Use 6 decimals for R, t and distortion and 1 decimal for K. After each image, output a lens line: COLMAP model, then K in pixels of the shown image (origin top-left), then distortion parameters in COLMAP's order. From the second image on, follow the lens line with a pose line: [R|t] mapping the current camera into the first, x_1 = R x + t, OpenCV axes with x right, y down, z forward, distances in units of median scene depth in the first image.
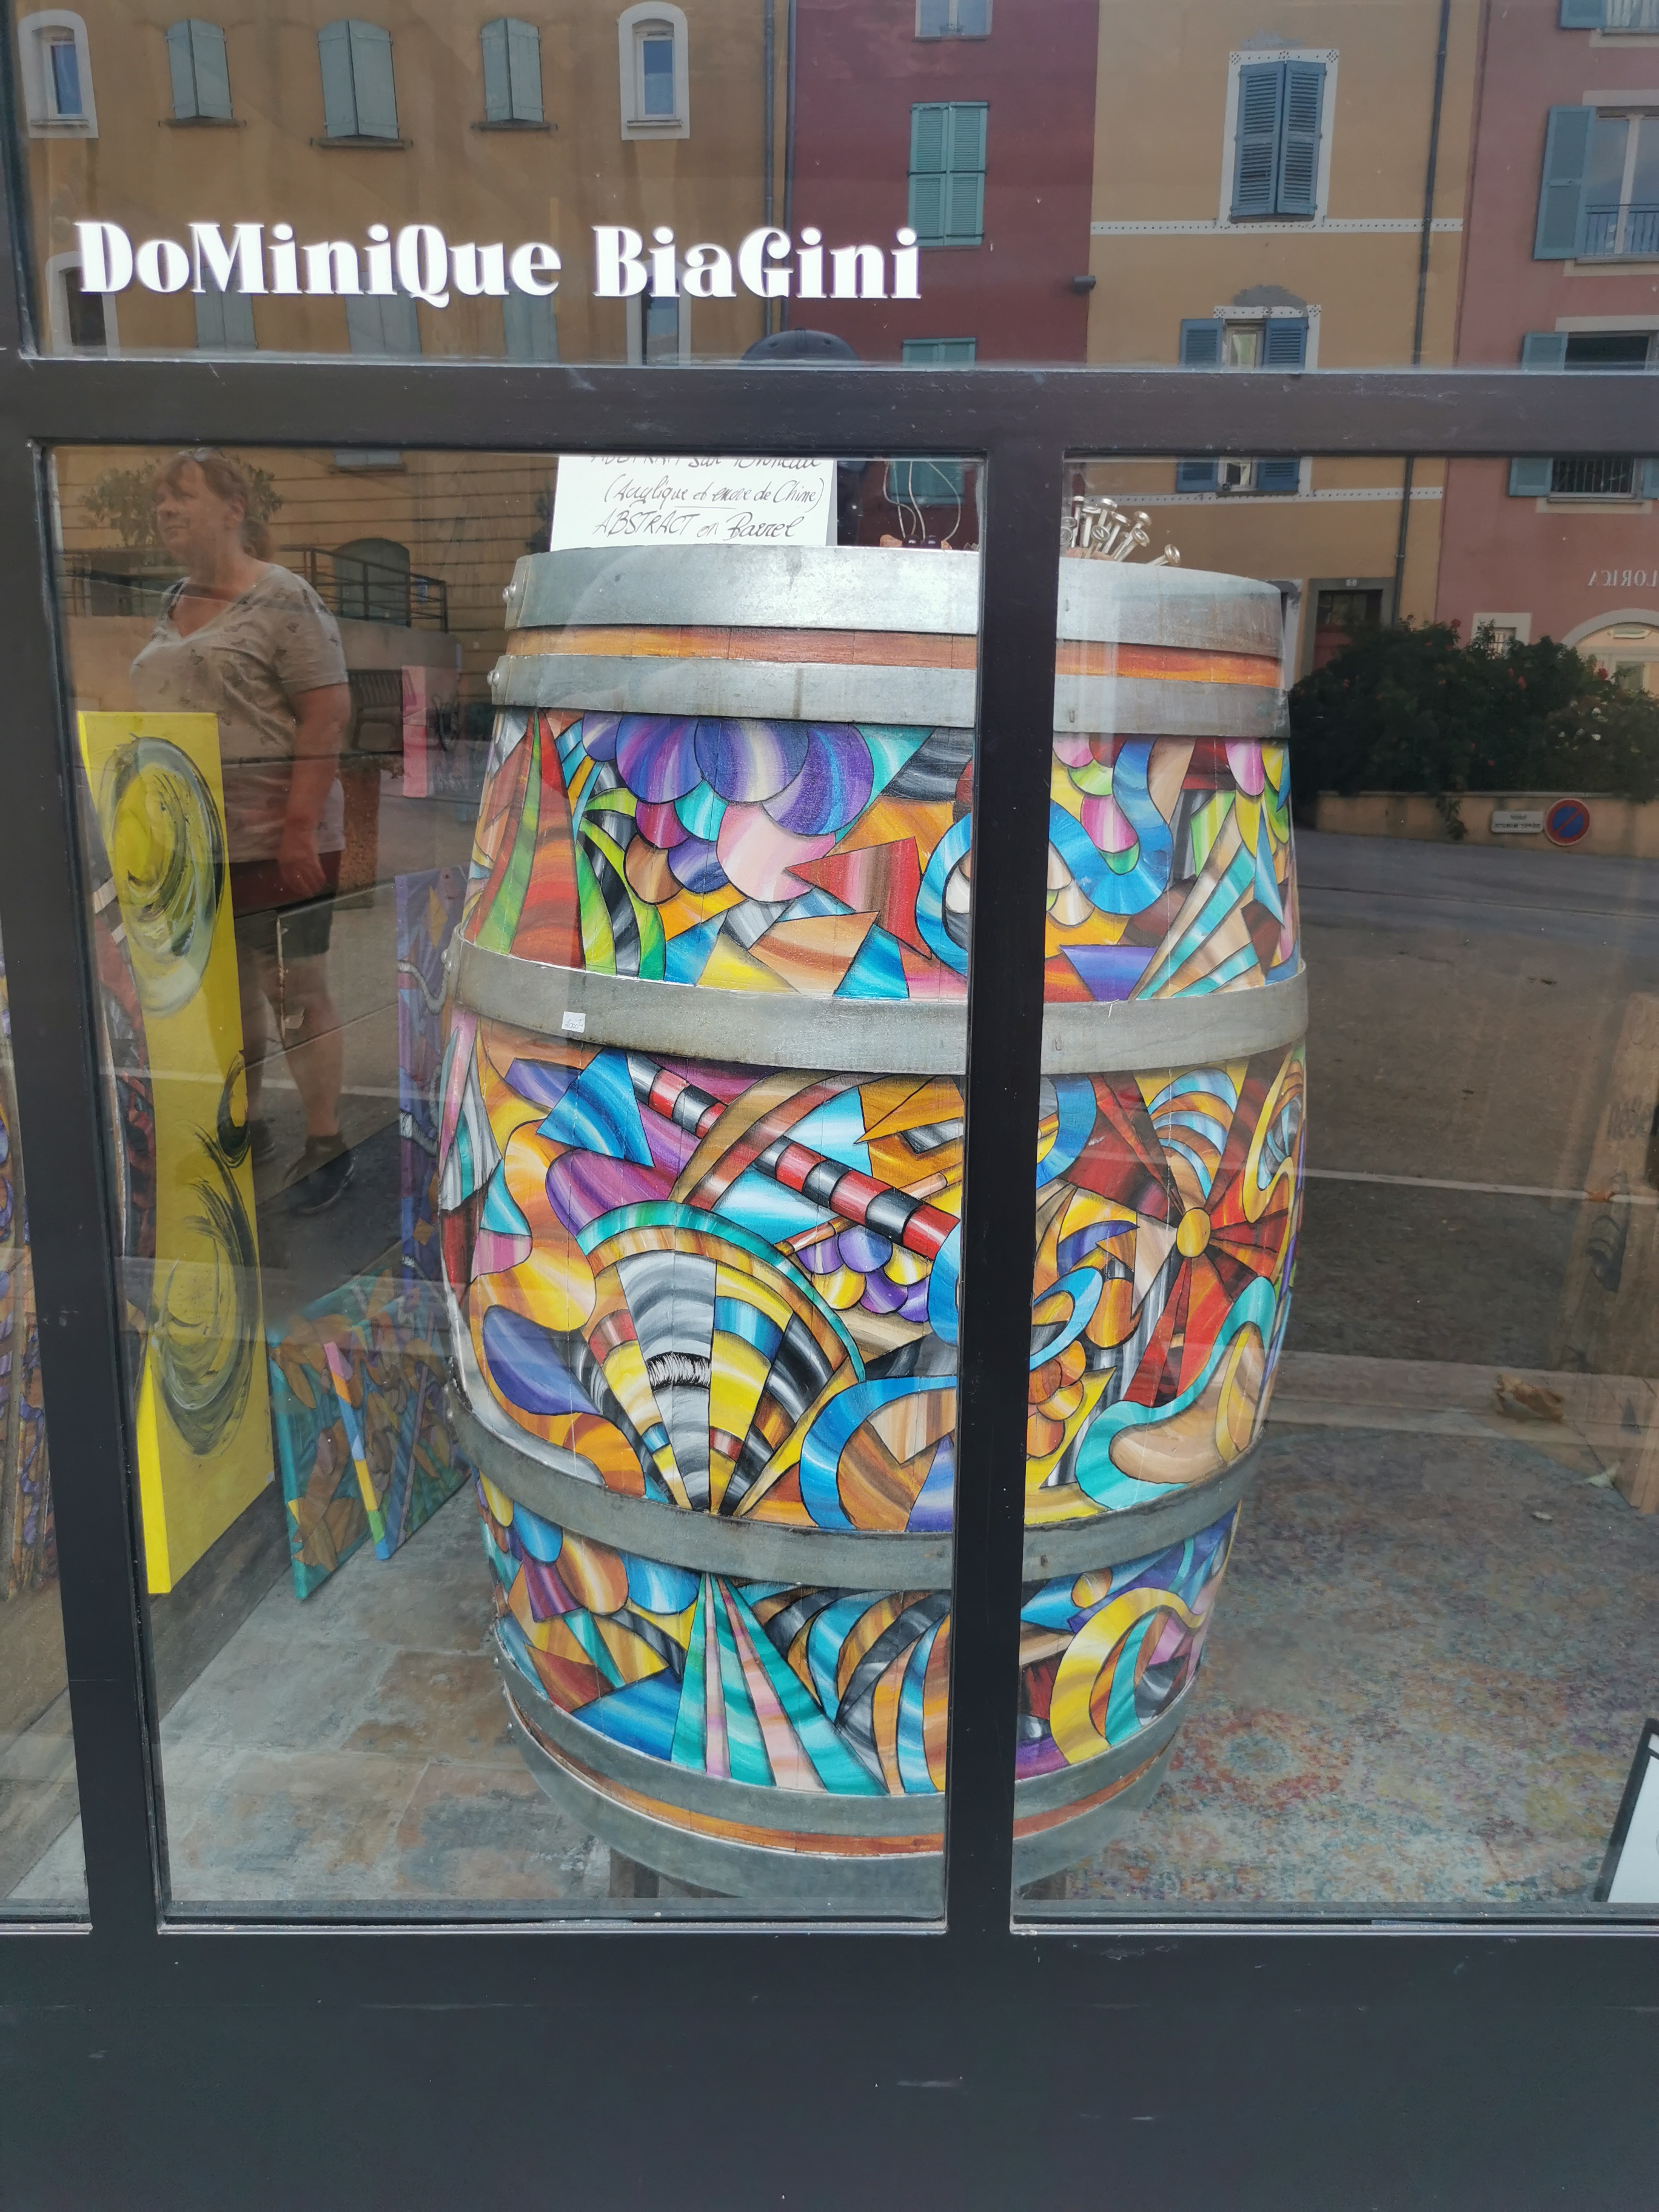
lens RADIAL K [[1669.3, 0, 825.6], [0, 1669.3, 1094.0], [0, 0, 1]] dist [0.047594, -0.036868]
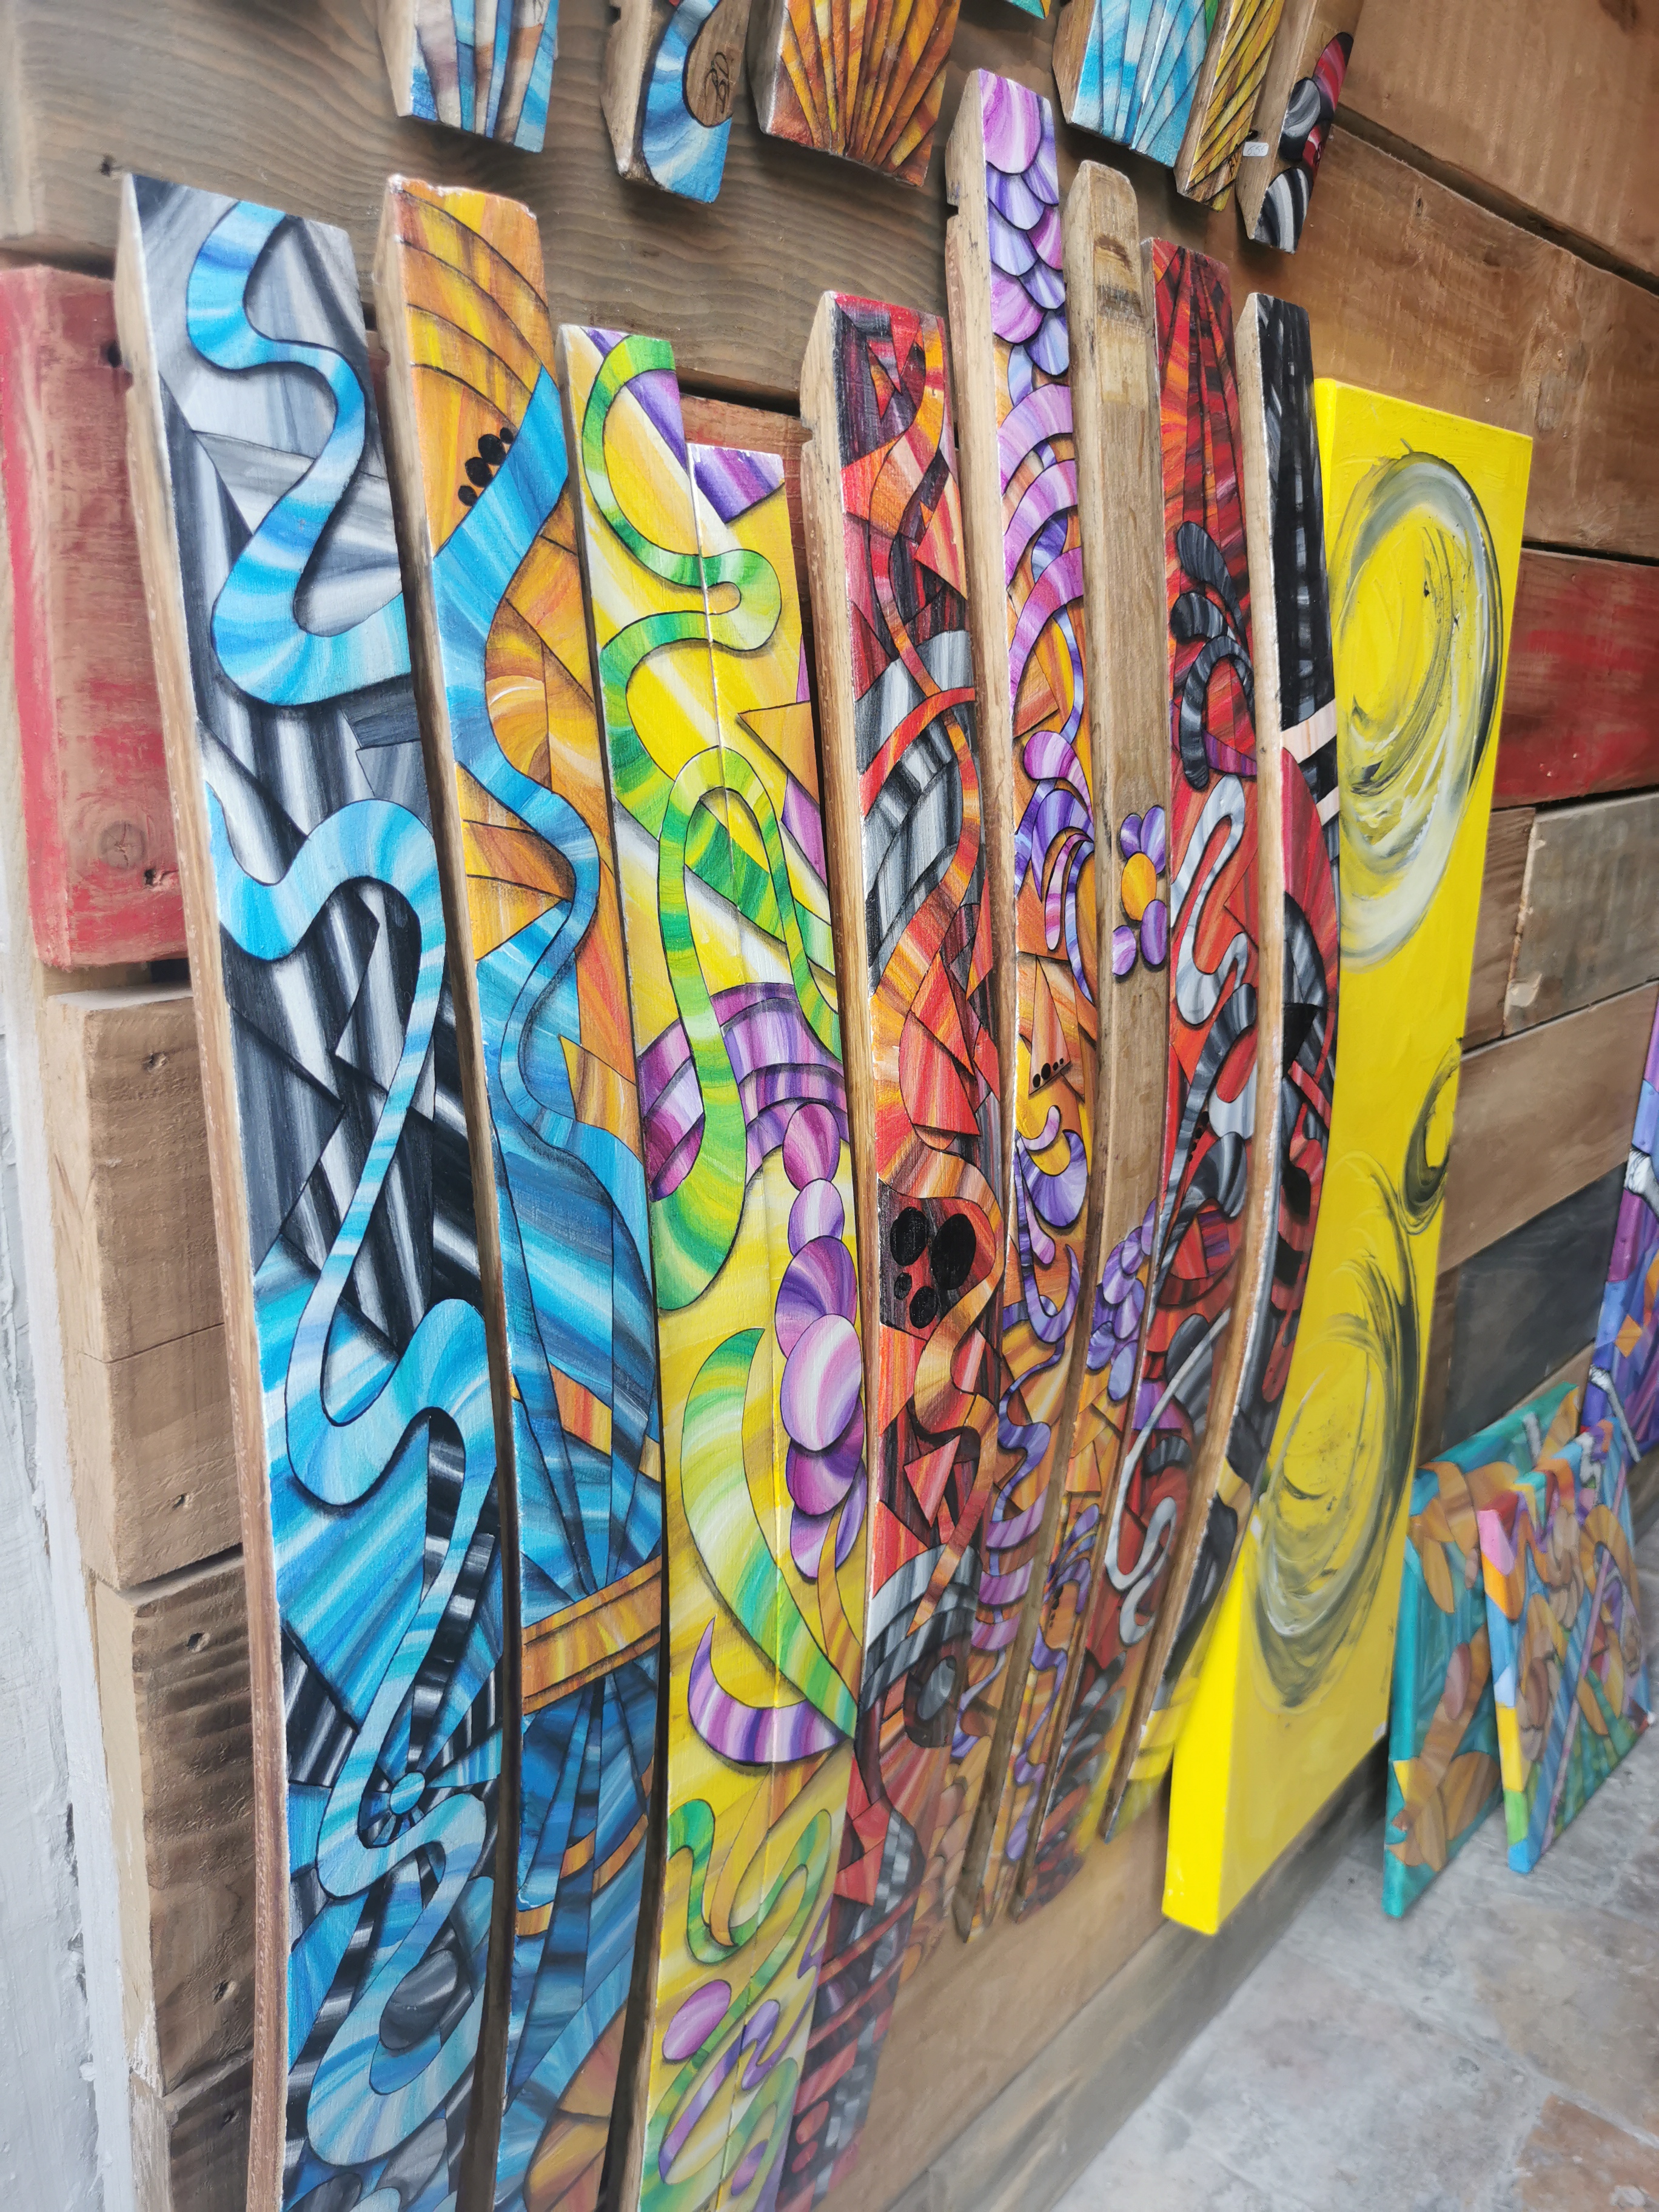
lens RADIAL K [[1669.3, 0, 829.2], [0, 1669.3, 1103.8], [0, 0, 1]] dist [0.047594, -0.036868]
pose [[0.816581, 0.160031, -0.554604, -0.180282], [-0.140642, 0.987005, 0.077724, -0.016152], [0.559835, 0.014533, 0.828476, 0.355303]]
